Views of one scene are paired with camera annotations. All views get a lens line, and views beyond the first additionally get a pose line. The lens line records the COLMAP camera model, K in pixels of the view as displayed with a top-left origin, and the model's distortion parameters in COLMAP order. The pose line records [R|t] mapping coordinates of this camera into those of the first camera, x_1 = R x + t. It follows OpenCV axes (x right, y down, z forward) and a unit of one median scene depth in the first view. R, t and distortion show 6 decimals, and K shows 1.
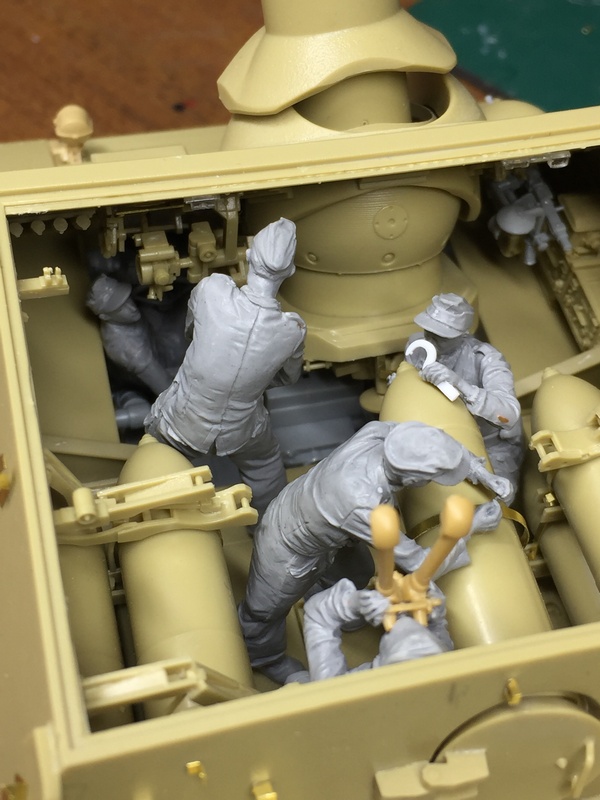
lens RADIAL K [[1213.7, 0, 302.4], [0, 1213.7, 405.0], [0, 0, 1]] dist [0.027390, 0.000000]
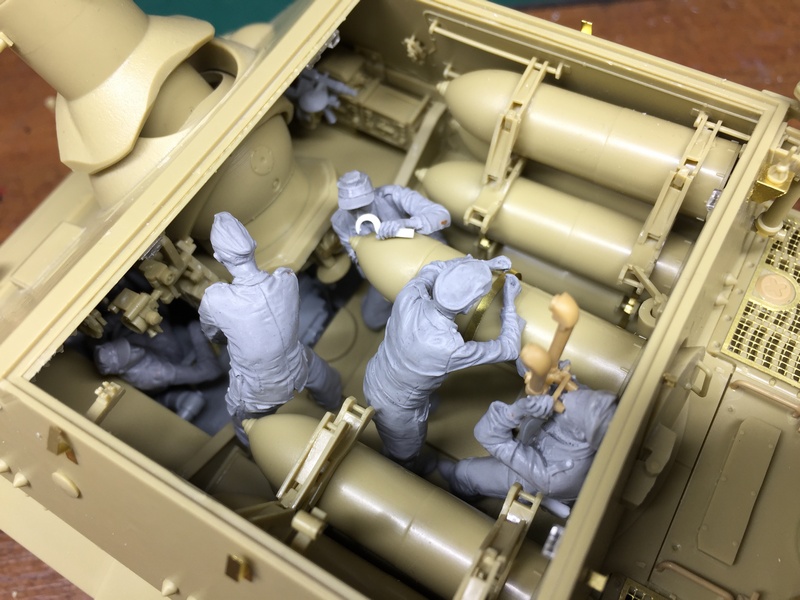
lens RADIAL K [[706.7, 0, 397.7], [0, 706.7, 298.2], [0, 0, 1]] dist [0.017544, -0.002355]
pose [[0.694844, -0.678723, 0.237753, -0.110610], [0.637848, 0.734331, 0.232182, -0.139897], [-0.332176, -0.009680, 0.943168, 0.289223]]
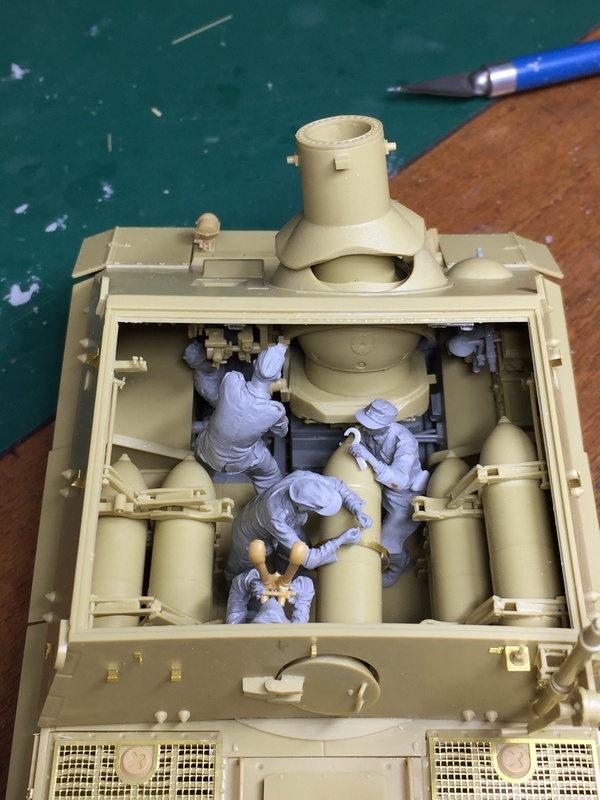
lens RADIAL K [[1085.7, 0, 298.6], [0, 1085.7, 399.1], [0, 0, 1]] dist [-0.009263, 0.000000]
pose [[0.969039, 0.162376, -0.186005, 0.293024], [-0.150643, 0.985689, 0.075660, -0.192930], [0.195629, -0.045297, 0.979631, -0.440608]]
